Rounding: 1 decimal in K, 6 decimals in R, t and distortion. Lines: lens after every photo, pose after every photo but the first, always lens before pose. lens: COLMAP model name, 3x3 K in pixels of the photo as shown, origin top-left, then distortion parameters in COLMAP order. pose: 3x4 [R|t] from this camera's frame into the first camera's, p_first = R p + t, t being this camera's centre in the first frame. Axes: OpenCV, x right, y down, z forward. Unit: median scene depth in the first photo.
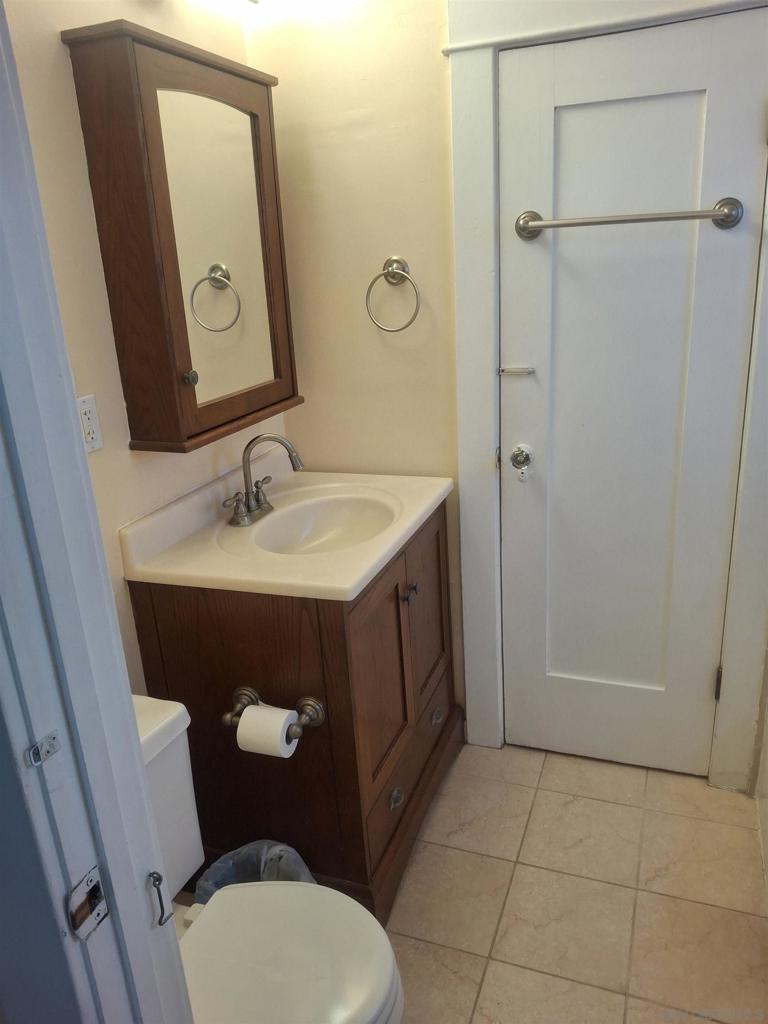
lens RADIAL K [[750.7, 0, 384.0], [0, 750.7, 512.0], [0, 0, 1]] dist [0.083755, -0.148104]
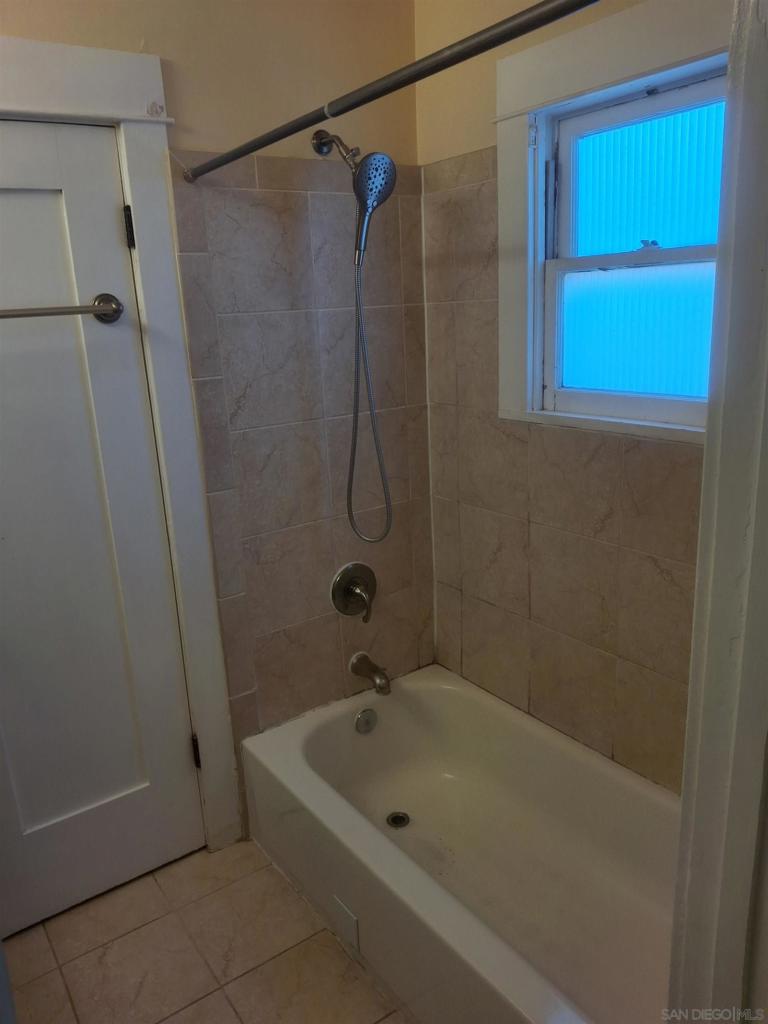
lens RADIAL K [[764.2, 0, 382.6], [0, 764.2, 506.8], [0, 0, 1]] dist [-0.010261, -0.007869]
pose [[0.573804, -0.187841, 0.797160, -0.176262], [0.285313, 0.958217, 0.020420, -0.040372], [-0.767688, 0.215723, 0.603422, 0.117633]]
